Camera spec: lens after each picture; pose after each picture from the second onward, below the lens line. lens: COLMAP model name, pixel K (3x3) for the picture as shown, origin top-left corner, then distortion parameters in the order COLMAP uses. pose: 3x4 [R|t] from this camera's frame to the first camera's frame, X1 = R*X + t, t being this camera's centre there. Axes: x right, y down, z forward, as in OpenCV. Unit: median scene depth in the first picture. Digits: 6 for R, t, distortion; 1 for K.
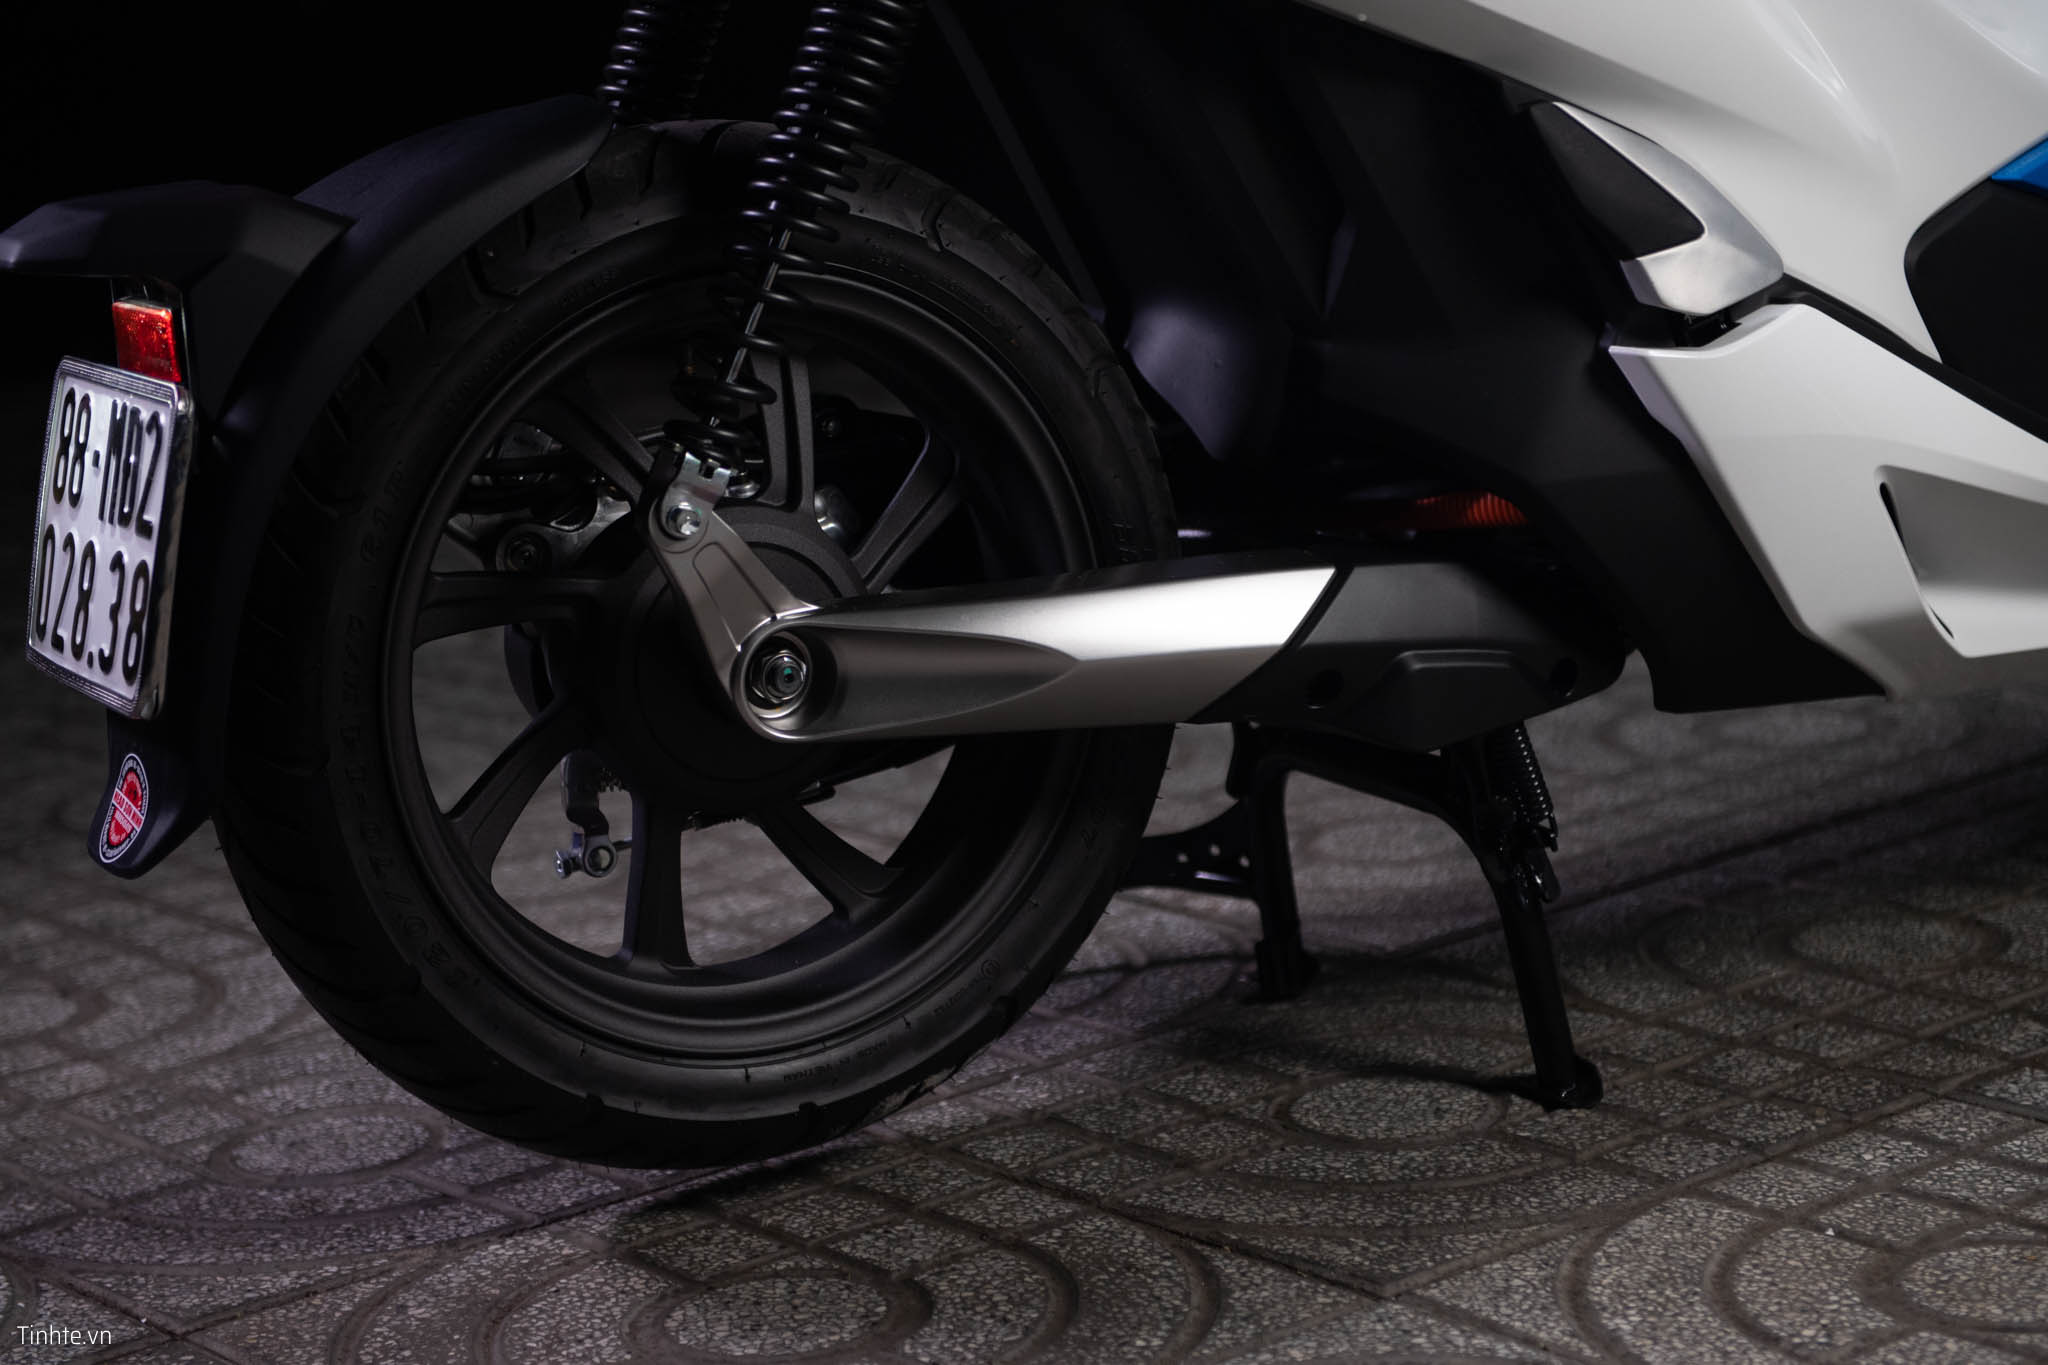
lens RADIAL K [[4148.5, 0, 1063.1], [0, 4148.5, 824.1], [0, 0, 1]] dist [0.091444, 0.000000]
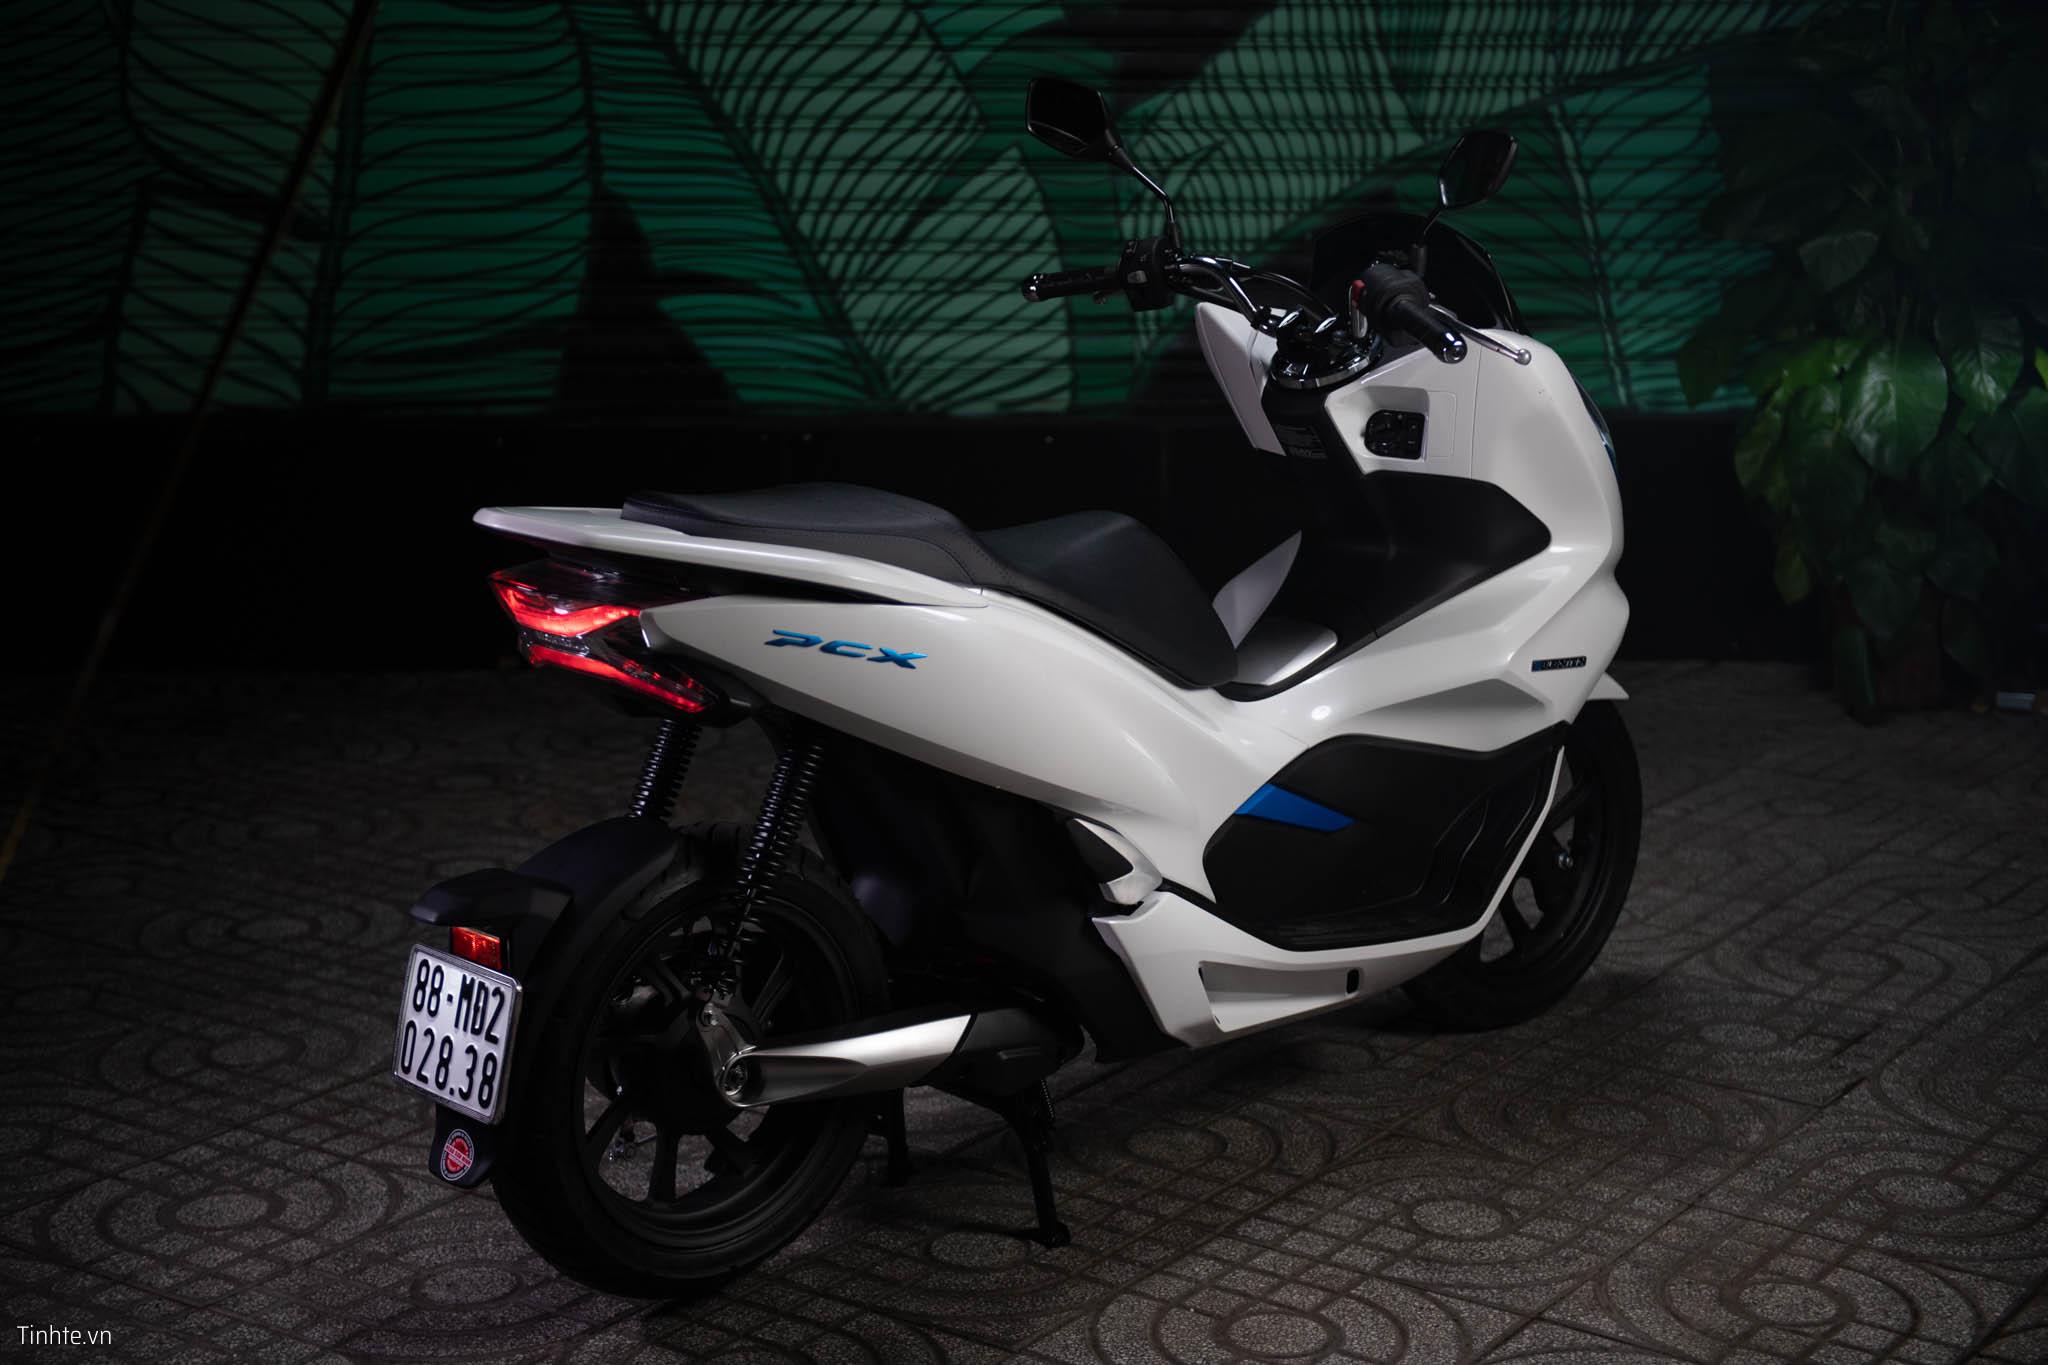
lens RADIAL K [[3415.8, 0, 1022.3], [0, 3415.8, 676.9], [0, 0, 1]] dist [0.130622, 0.000000]
pose [[0.965659, 0.002947, 0.259796, -0.383774], [0.000881, 0.999893, -0.014615, -0.215085], [-0.259811, 0.014342, 0.965553, -0.779806]]
